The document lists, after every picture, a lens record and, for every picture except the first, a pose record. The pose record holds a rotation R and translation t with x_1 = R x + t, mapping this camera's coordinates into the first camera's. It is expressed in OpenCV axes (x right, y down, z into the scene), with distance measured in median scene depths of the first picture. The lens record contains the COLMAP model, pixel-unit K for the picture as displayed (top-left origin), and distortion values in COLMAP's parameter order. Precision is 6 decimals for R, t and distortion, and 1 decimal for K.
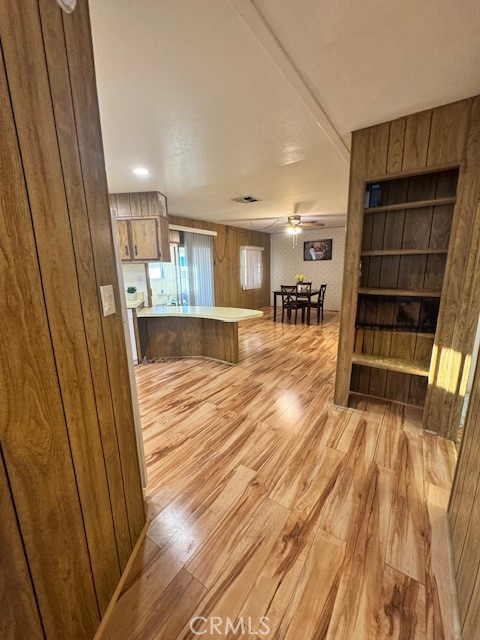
lens RADIAL K [[257.4, 0, 242.3], [0, 257.4, 321.2], [0, 0, 1]] dist [0.000944, 0.000009]
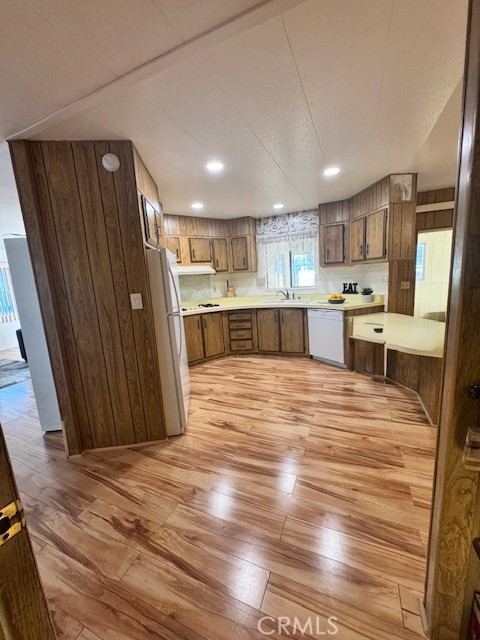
lens RADIAL K [[257.4, 0, 239.1], [0, 257.4, 319.1], [0, 0, 1]] dist [0.000944, 0.000009]
pose [[0.176252, 0.169448, -0.969651, 0.986979], [-0.142294, 0.979111, 0.145237, -0.223890], [0.974006, 0.112377, 0.196681, 0.909706]]
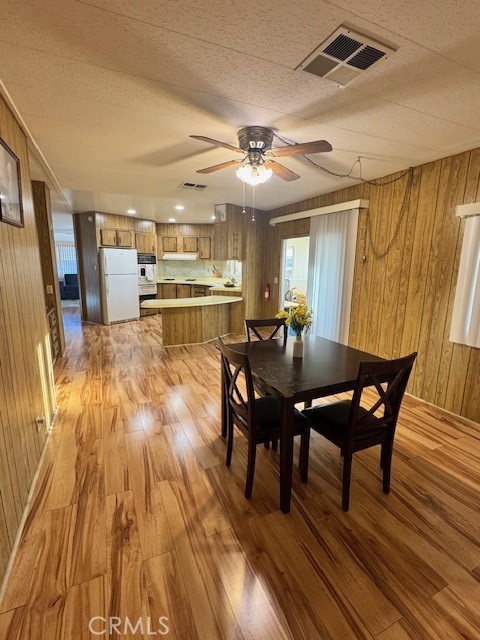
lens RADIAL K [[303.8, 0, 240.2], [0, 303.8, 322.4], [0, 0, 1]] dist [-0.006253, -0.000807]
pose [[-0.524255, 0.167298, -0.834966, 0.675053], [-0.184249, 0.935001, 0.303027, -0.306925], [0.831390, 0.312705, -0.459355, 1.373489]]
